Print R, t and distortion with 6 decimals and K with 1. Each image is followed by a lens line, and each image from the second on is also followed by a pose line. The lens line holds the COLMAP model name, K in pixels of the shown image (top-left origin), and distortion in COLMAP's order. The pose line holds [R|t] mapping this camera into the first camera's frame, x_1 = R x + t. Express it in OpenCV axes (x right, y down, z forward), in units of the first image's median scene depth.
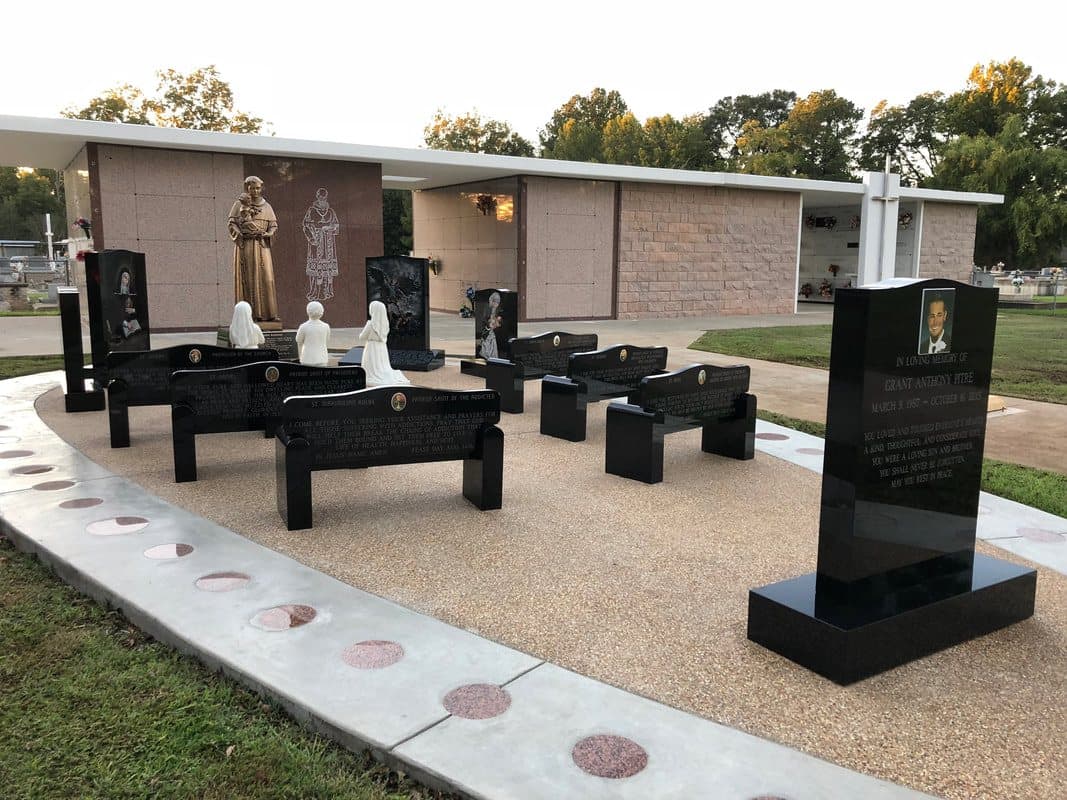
lens RADIAL K [[876.6, 0, 533.5], [0, 876.6, 400.0], [0, 0, 1]] dist [-0.000479, -0.000341]
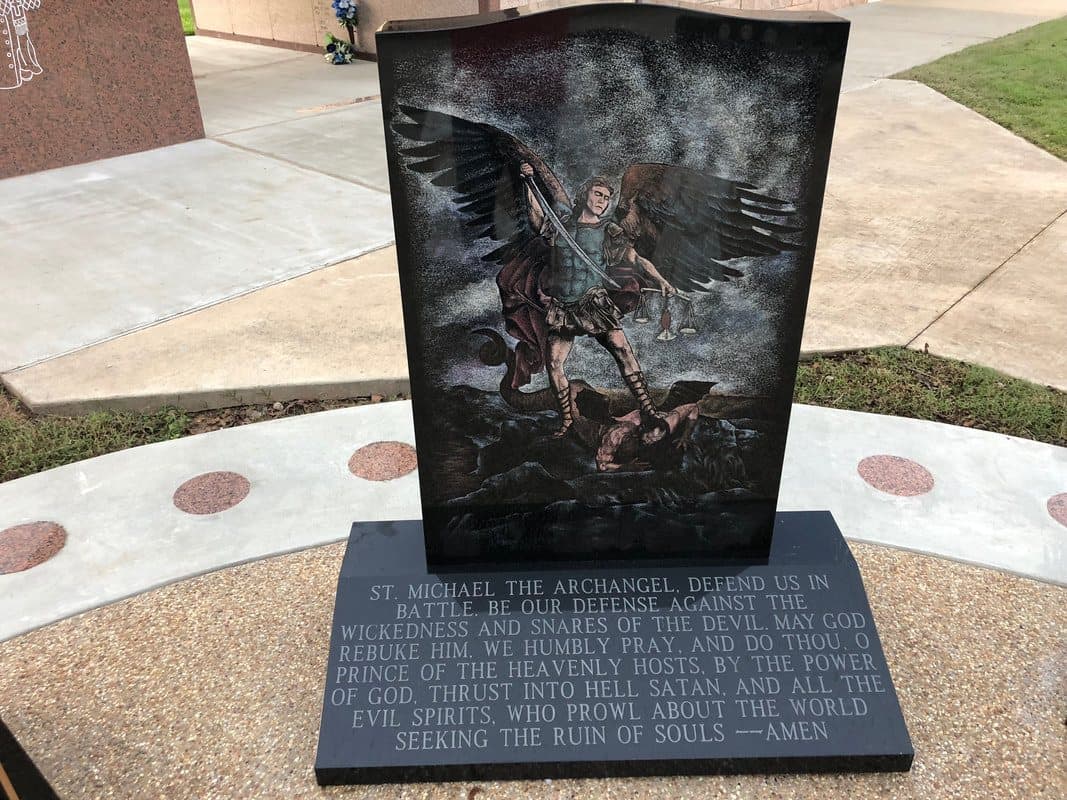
lens RADIAL K [[876.6, 0, 533.5], [0, 876.6, 400.0], [0, 0, 1]] dist [-0.000479, -0.000341]
pose [[0.957937, -0.165034, 0.234777, -0.208541], [0.071152, 0.929140, 0.362818, -0.157631], [-0.278018, -0.330853, 0.901800, 0.856492]]
